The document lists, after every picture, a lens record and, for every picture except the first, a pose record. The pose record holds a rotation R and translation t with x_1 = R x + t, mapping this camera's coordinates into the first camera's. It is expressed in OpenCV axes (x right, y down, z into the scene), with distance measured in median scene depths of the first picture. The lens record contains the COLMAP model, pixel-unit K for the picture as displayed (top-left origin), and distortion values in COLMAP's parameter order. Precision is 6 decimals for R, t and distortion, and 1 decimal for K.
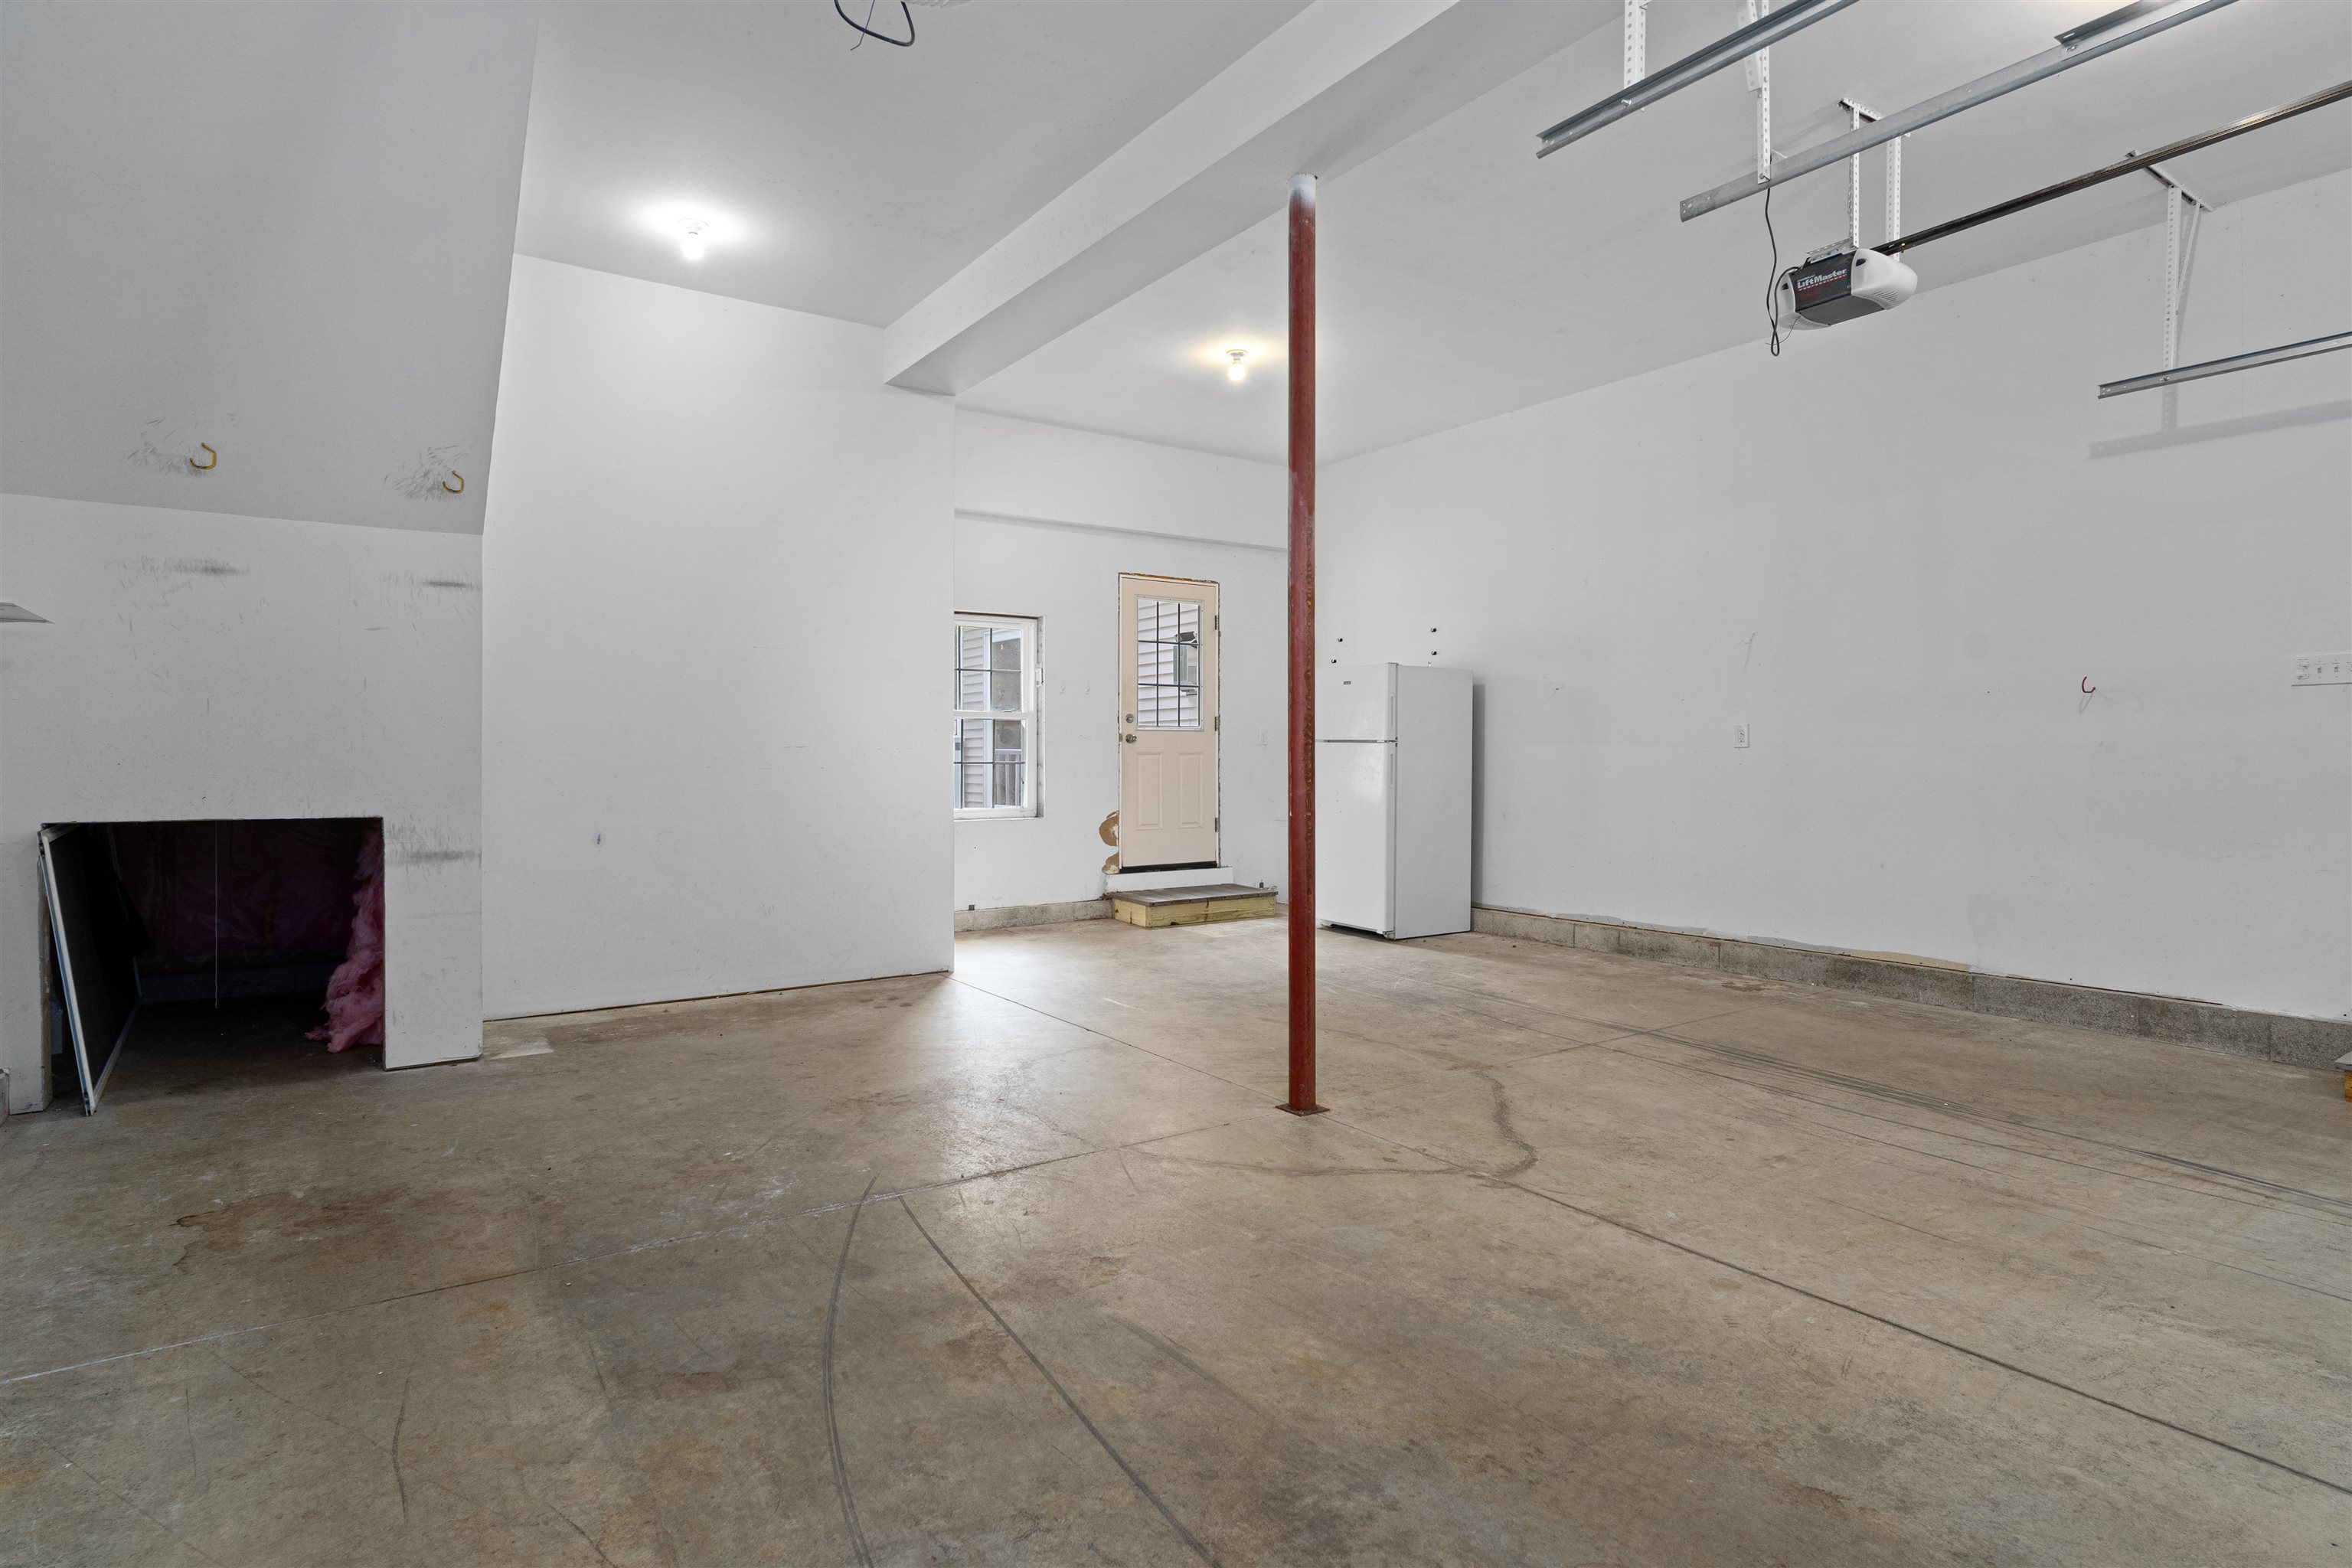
lens RADIAL K [[1234.3, 0, 1173.0], [0, 1234.3, 771.9], [0, 0, 1]] dist [-0.003920, -0.000484]
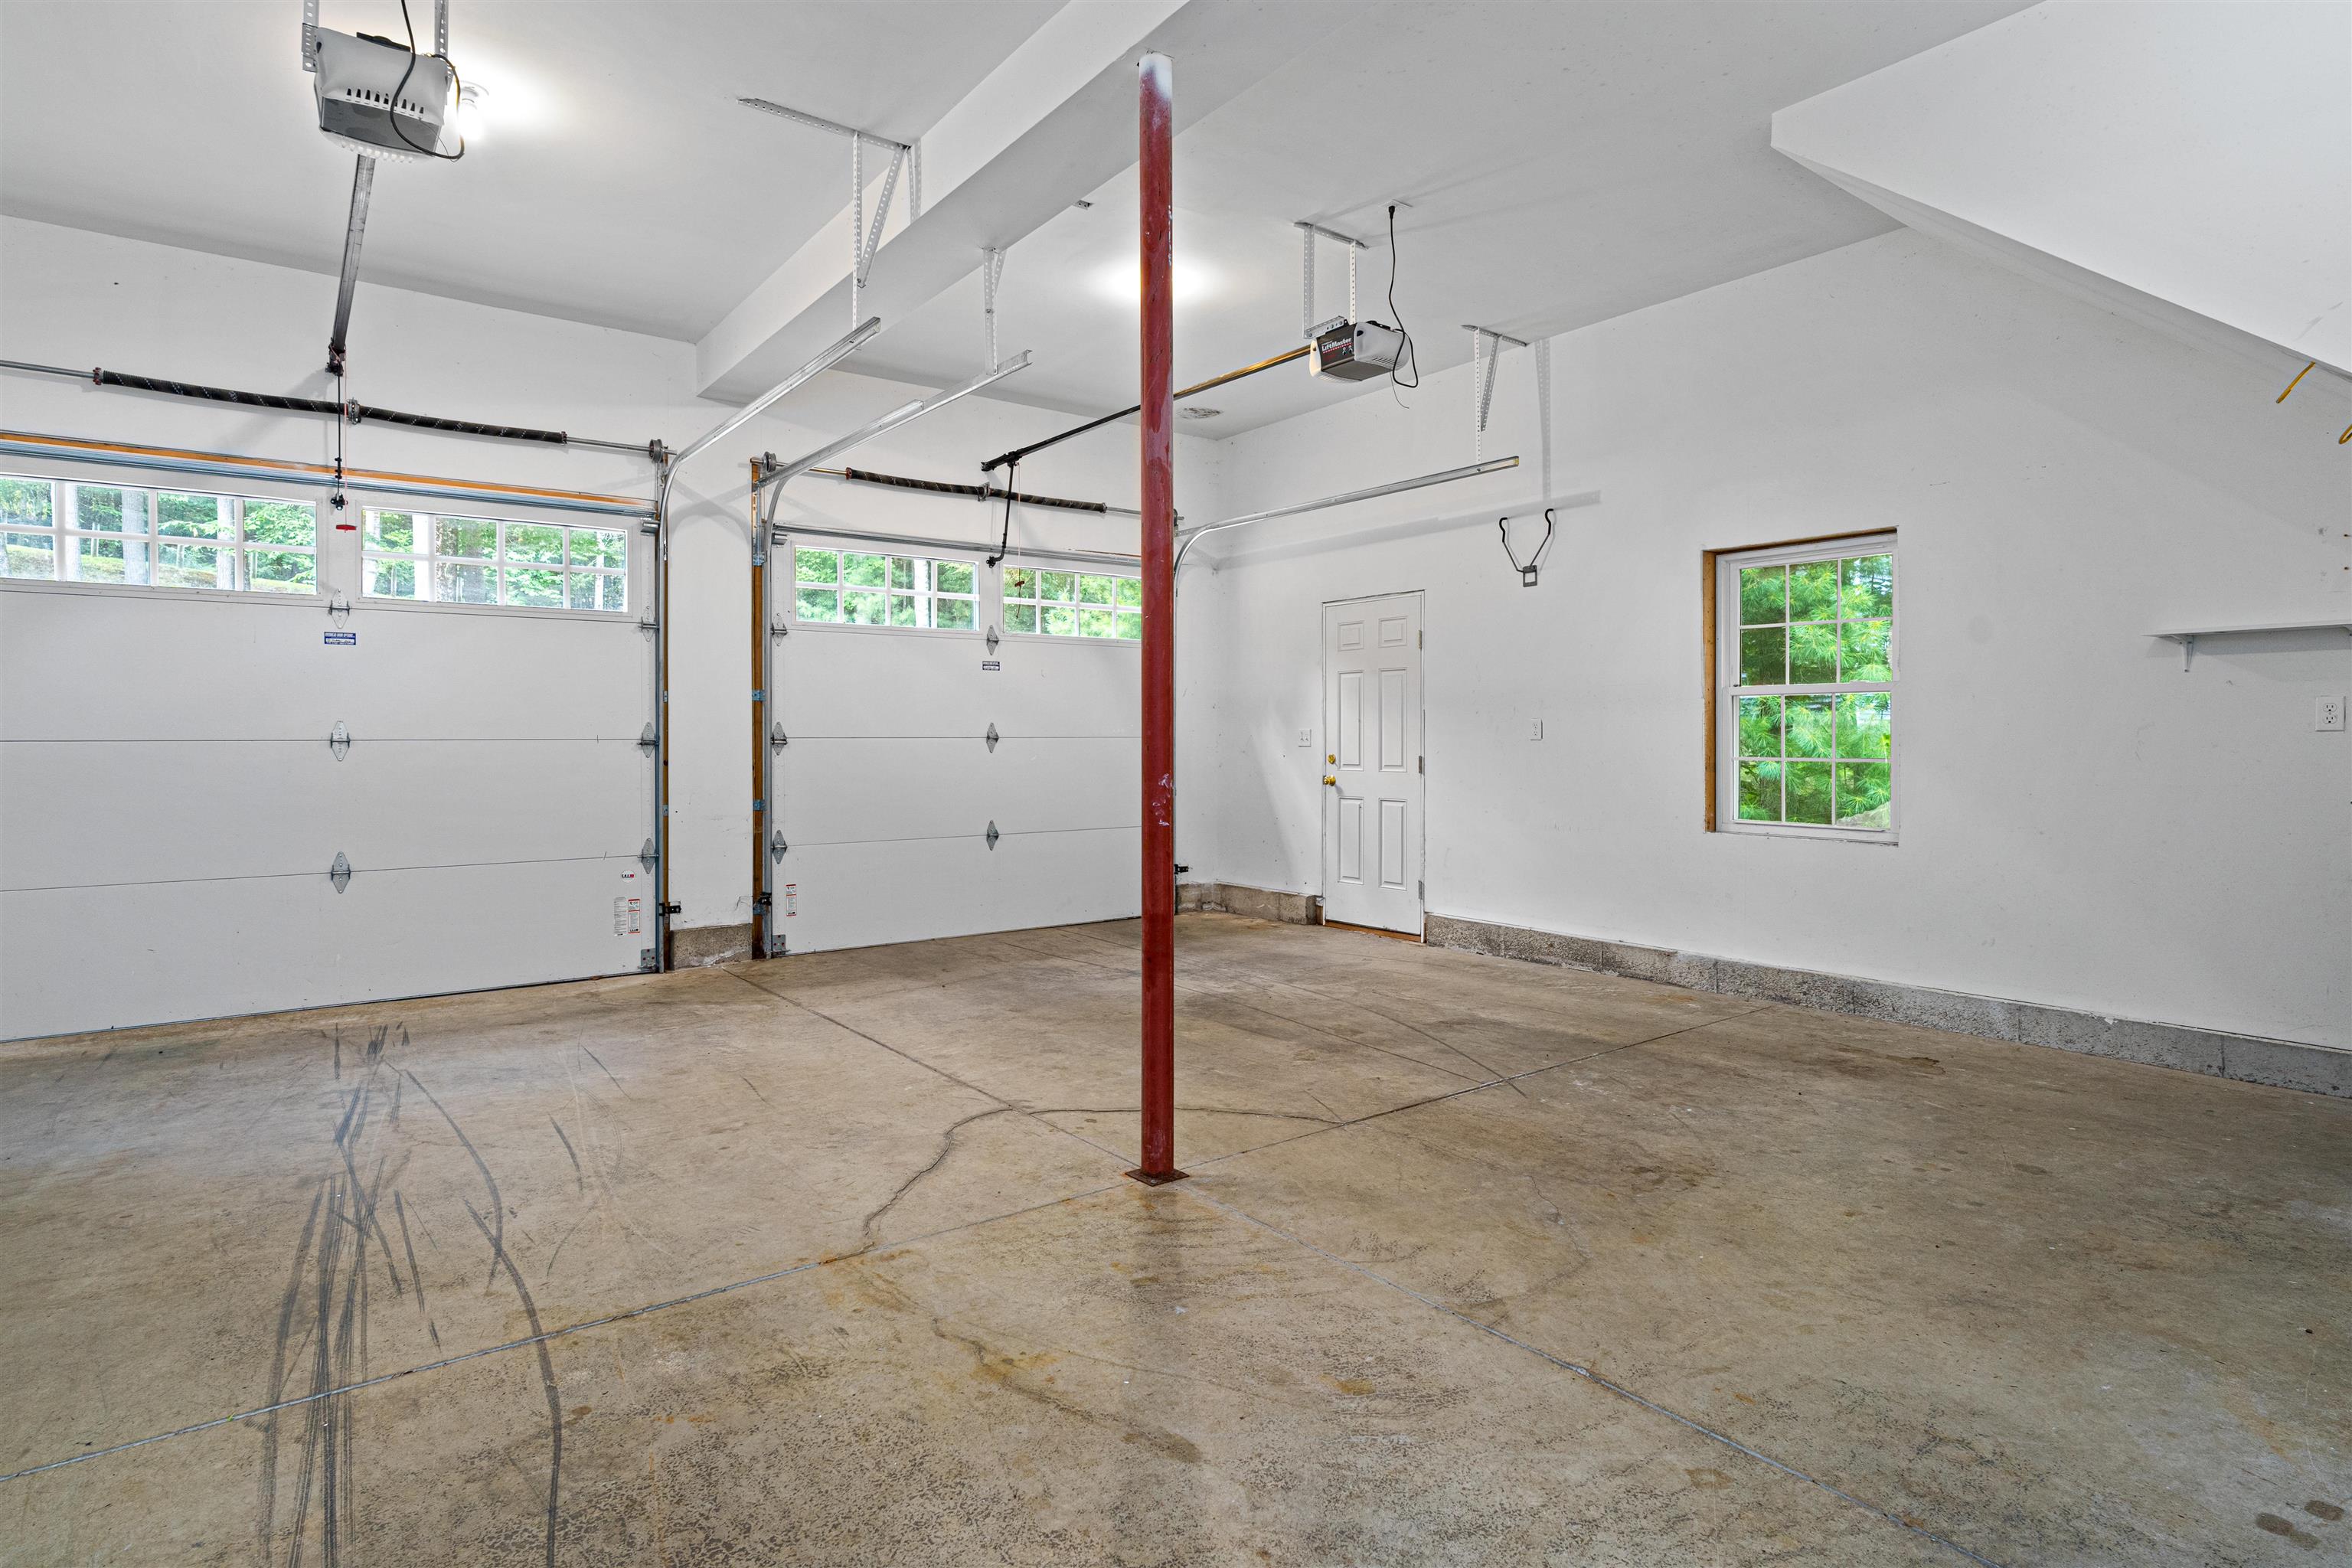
lens RADIAL K [[1234.3, 0, 1173.0], [0, 1234.3, 771.9], [0, 0, 1]] dist [-0.003920, -0.000484]
pose [[-0.999450, 0.000229, -0.033152, 0.131865], [-0.001156, 0.999128, 0.041742, -0.037391], [0.033133, 0.041757, -0.998578, 1.967416]]
